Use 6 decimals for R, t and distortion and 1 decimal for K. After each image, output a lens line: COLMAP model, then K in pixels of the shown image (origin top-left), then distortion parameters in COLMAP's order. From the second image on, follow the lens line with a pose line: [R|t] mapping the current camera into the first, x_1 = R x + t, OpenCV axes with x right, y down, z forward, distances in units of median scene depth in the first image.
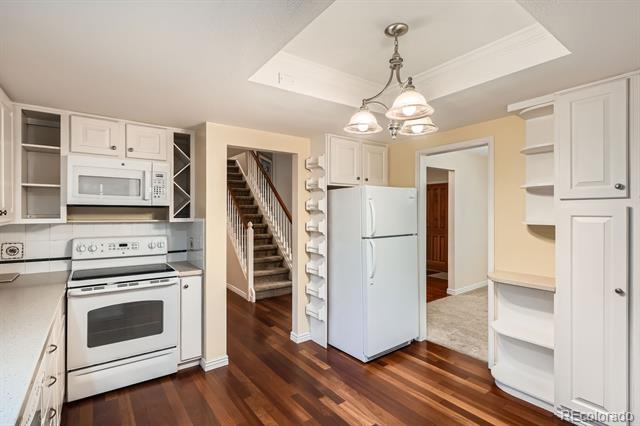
lens RADIAL K [[309.0, 0, 319.2], [0, 309.0, 212.0], [0, 0, 1]] dist [-0.002612, -0.001873]
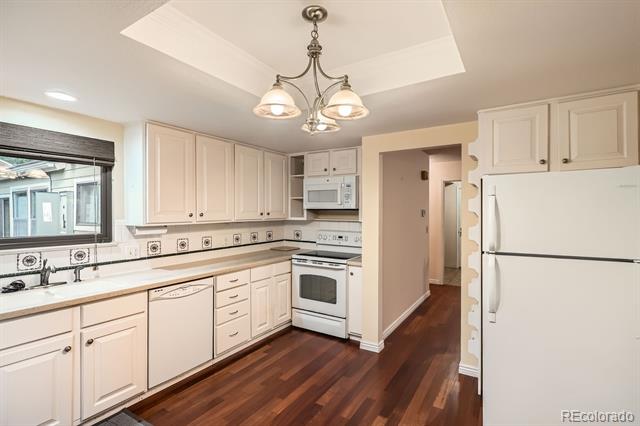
lens RADIAL K [[309.0, 0, 318.7], [0, 309.0, 213.0], [0, 0, 1]] dist [-0.002612, -0.001873]
pose [[0.364207, 0.000392, -0.931318, 0.720726], [-0.001078, 0.999999, -0.000001, -0.003062], [0.931317, 0.001004, 0.364207, 0.446380]]
